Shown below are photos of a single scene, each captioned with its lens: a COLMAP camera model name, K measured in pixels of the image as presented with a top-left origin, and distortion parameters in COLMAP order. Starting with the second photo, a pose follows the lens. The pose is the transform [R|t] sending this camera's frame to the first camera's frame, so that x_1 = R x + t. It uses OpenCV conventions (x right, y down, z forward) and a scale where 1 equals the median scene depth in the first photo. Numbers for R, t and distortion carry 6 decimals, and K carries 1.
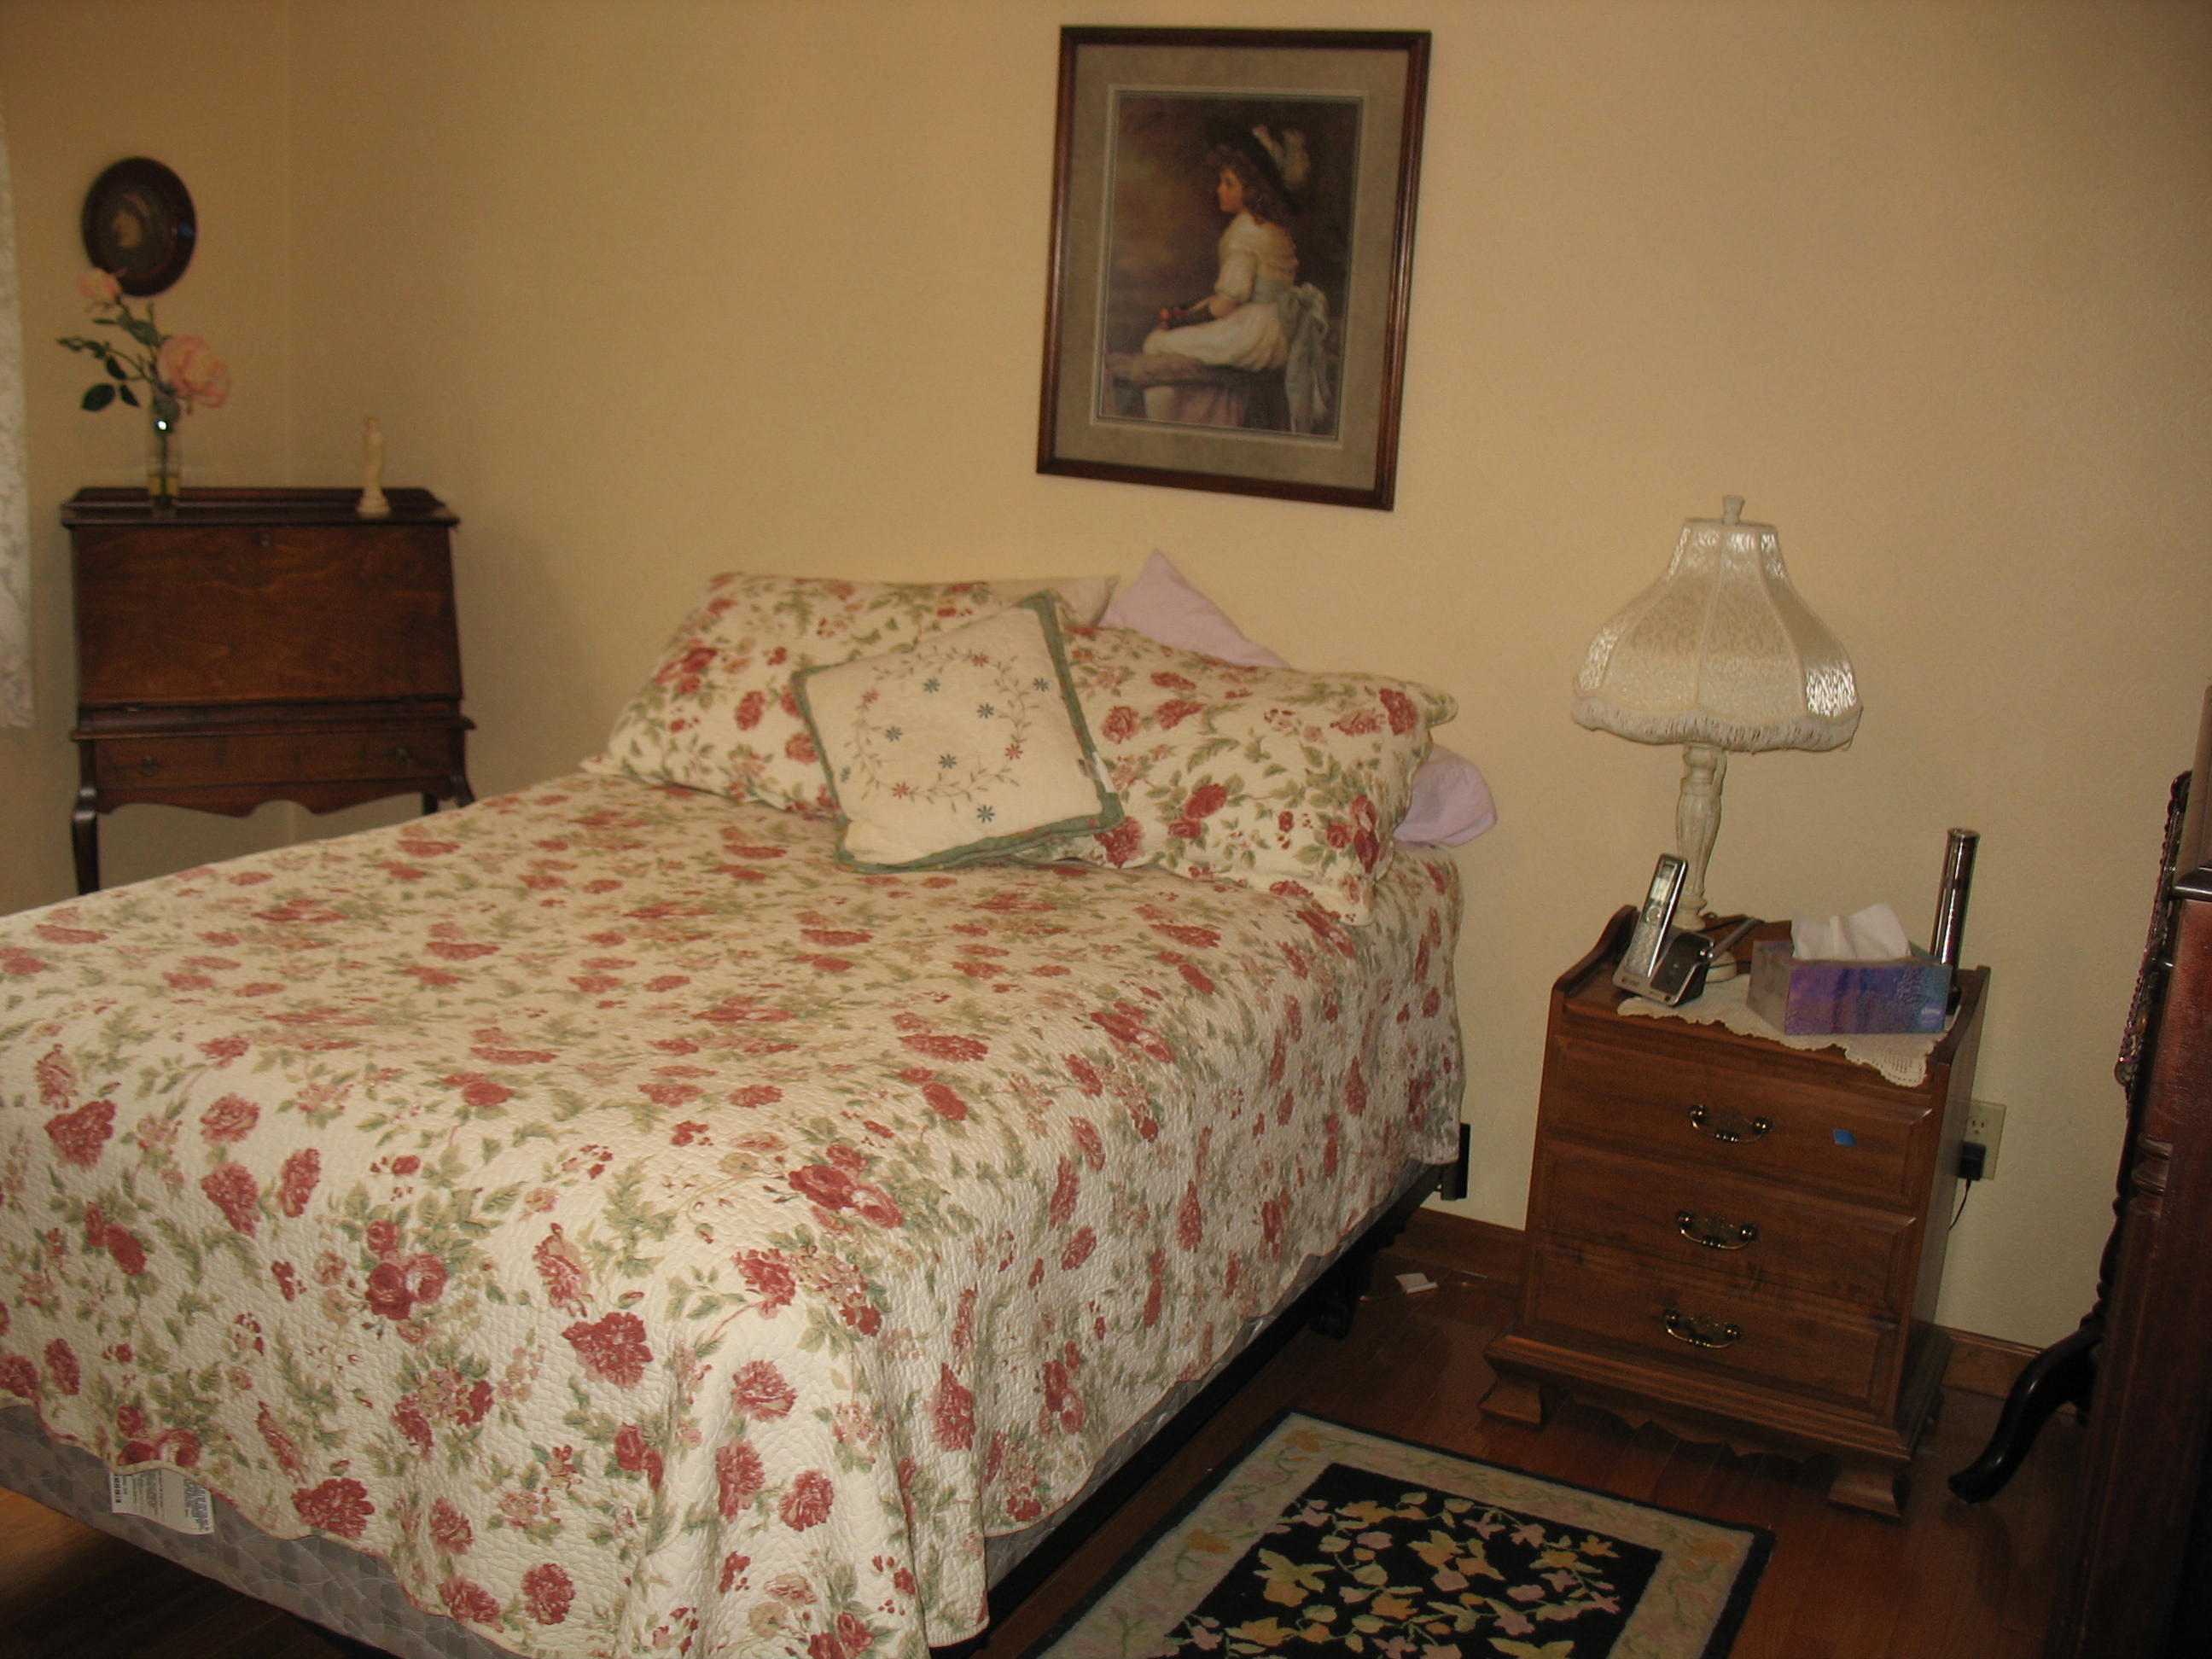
lens RADIAL K [[2297.8, 0, 1060.2], [0, 2297.8, 838.8], [0, 0, 1]] dist [-0.193931, 0.215412]
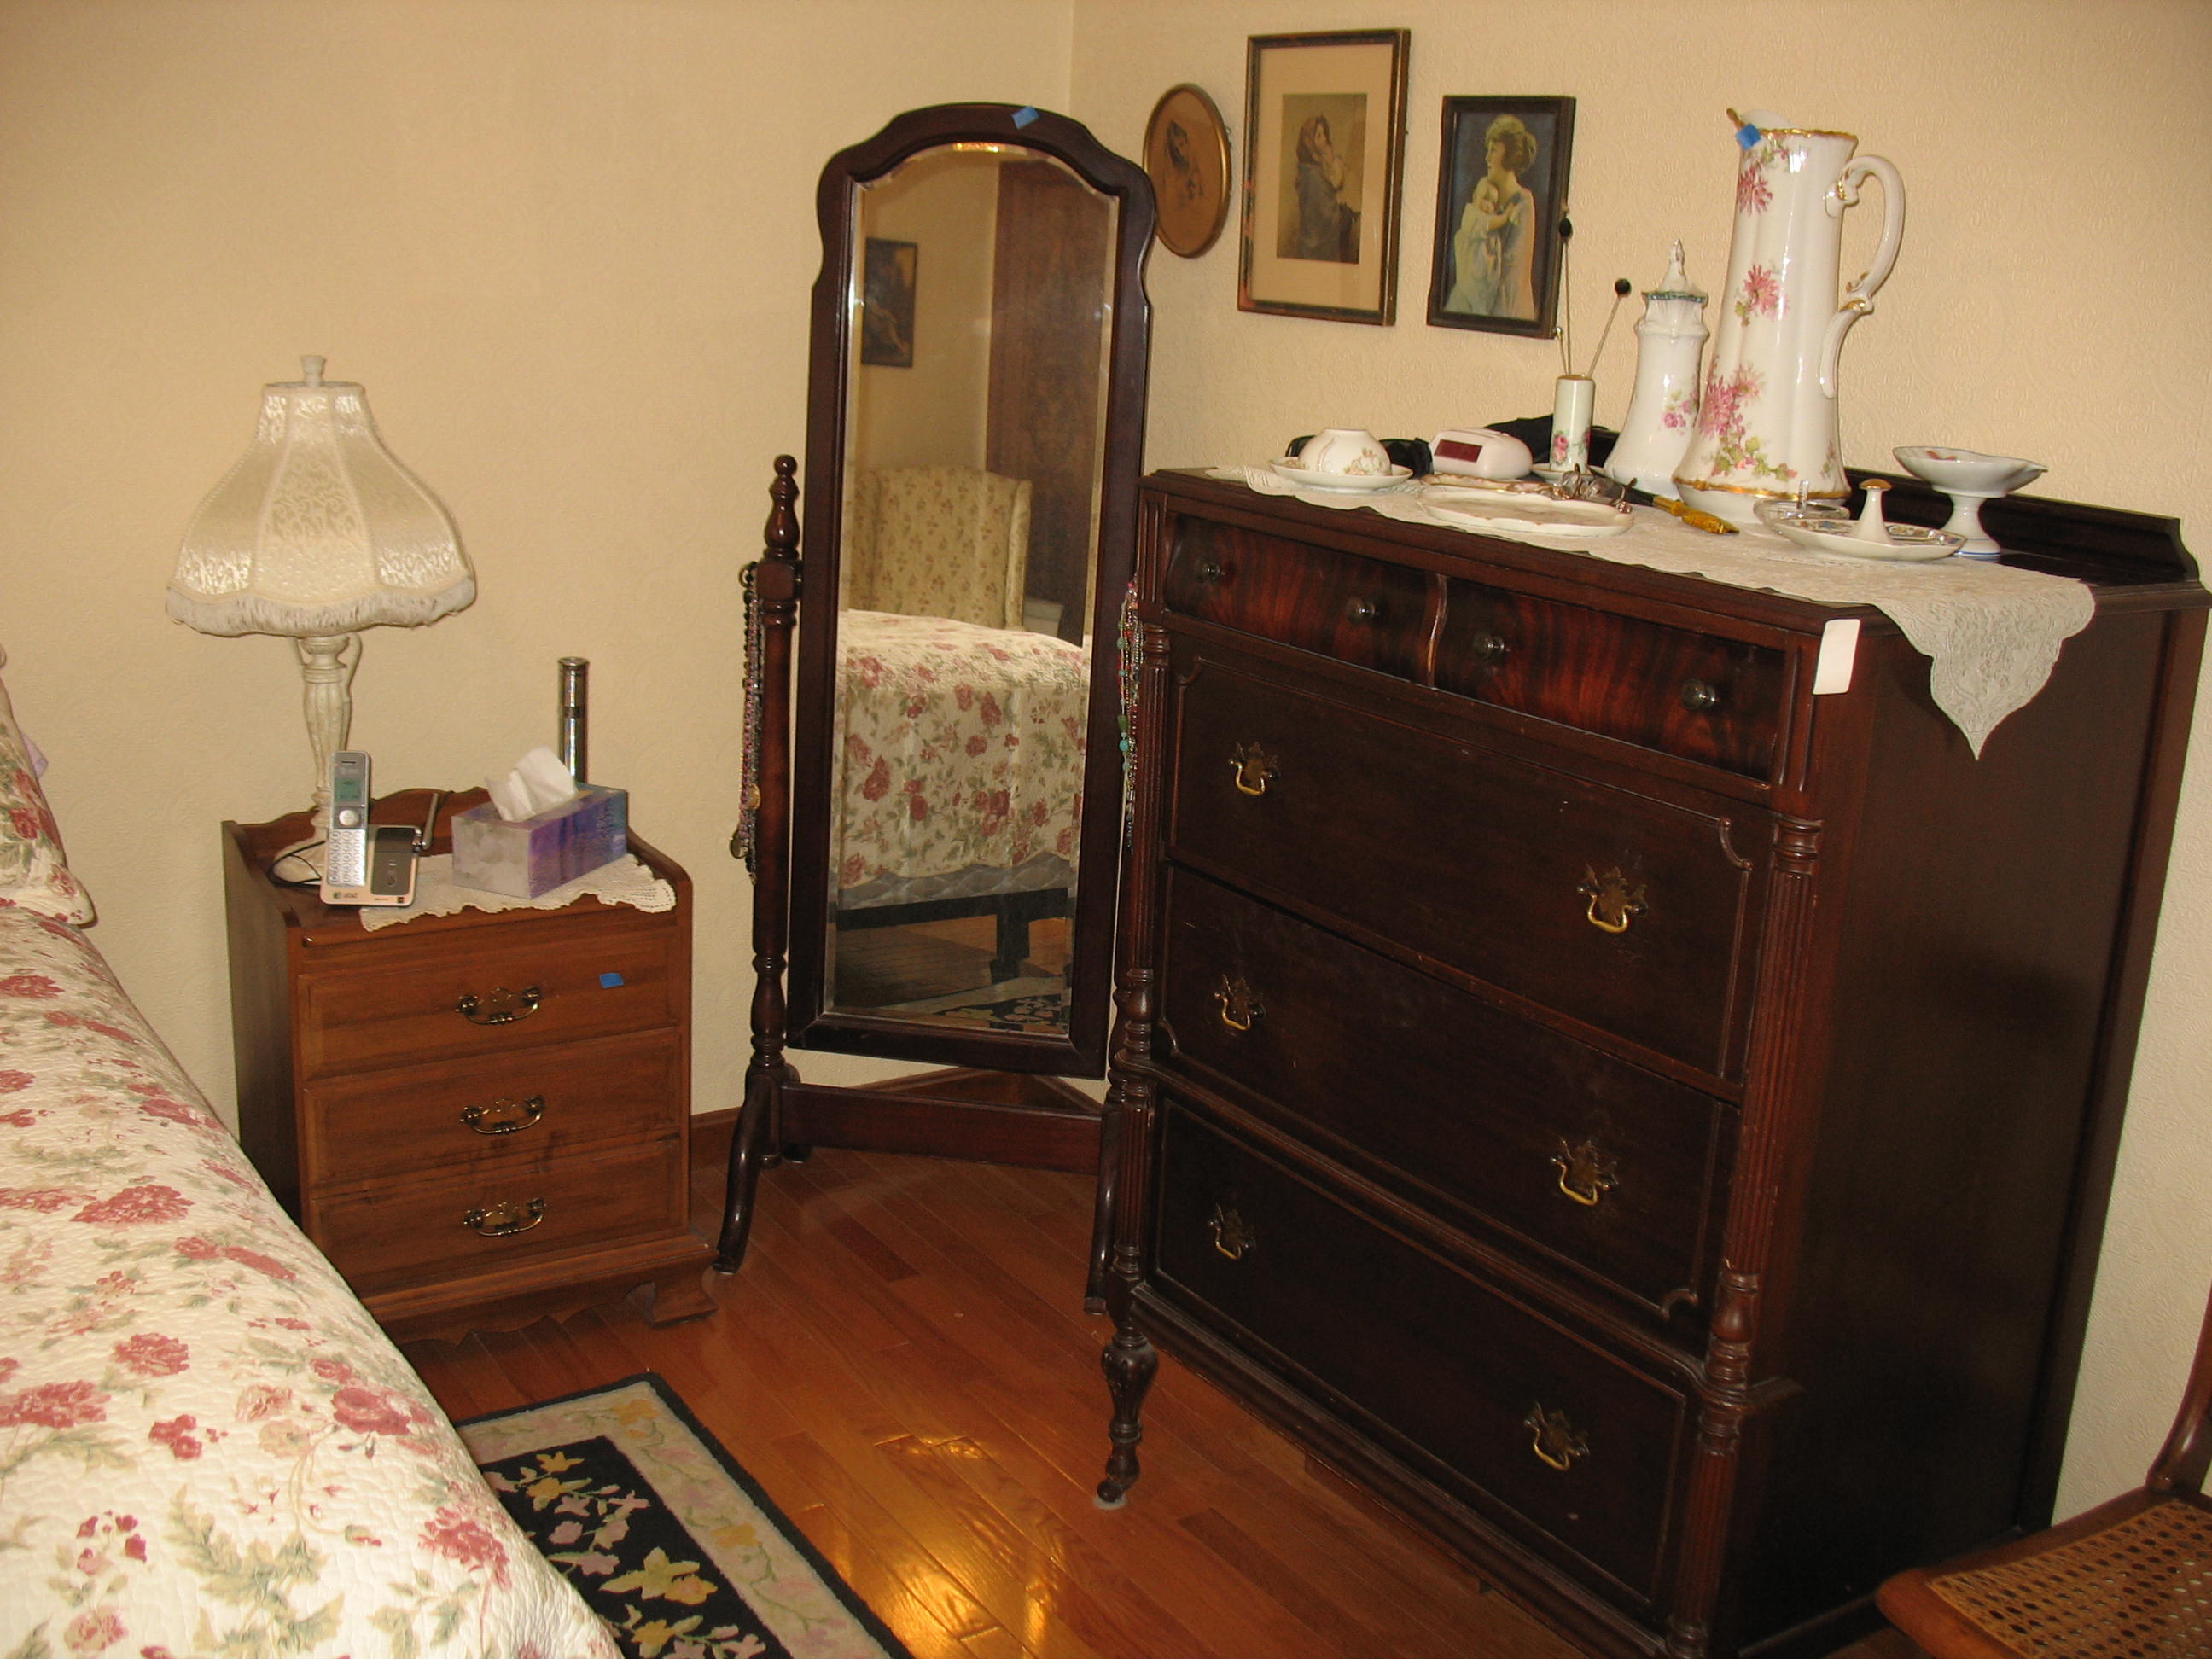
lens RADIAL K [[2297.8, 0, 1060.2], [0, 2297.8, 838.8], [0, 0, 1]] dist [-0.193931, 0.215412]
pose [[0.487049, -0.259965, 0.833787, -0.472617], [0.181514, 0.963958, 0.194521, -0.109491], [-0.854304, 0.056602, 0.516682, 0.363329]]
